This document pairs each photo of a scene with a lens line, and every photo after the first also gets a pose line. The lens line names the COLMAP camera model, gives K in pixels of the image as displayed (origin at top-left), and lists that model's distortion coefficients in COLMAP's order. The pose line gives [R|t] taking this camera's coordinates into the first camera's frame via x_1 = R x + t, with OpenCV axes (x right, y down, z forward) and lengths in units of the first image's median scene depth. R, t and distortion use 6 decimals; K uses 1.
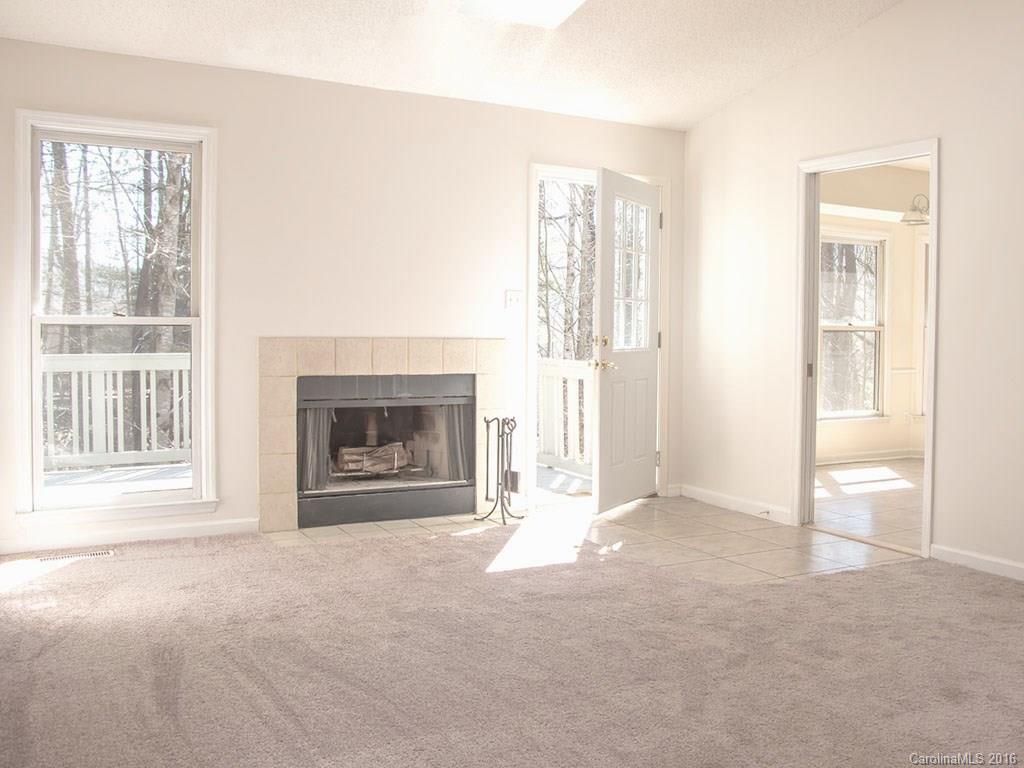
lens RADIAL K [[936.0, 0, 511.9], [0, 936.0, 364.4], [0, 0, 1]] dist [-0.076814, 0.007000]
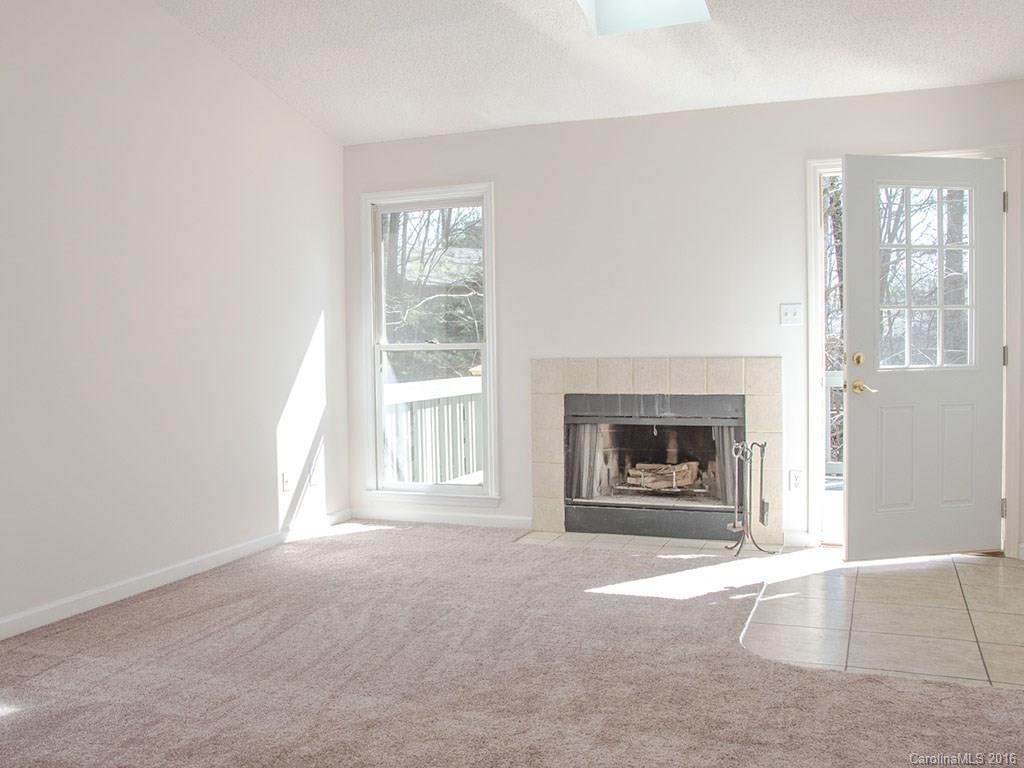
lens RADIAL K [[914.1, 0, 512.0], [0, 914.1, 384.0], [0, 0, 1]] dist [-0.082131, 0.007981]
pose [[0.650051, 0.010214, -0.759822, 0.522698], [-0.006287, 0.999948, 0.008062, -0.006840], [0.759864, -0.000464, 0.650081, 0.235571]]
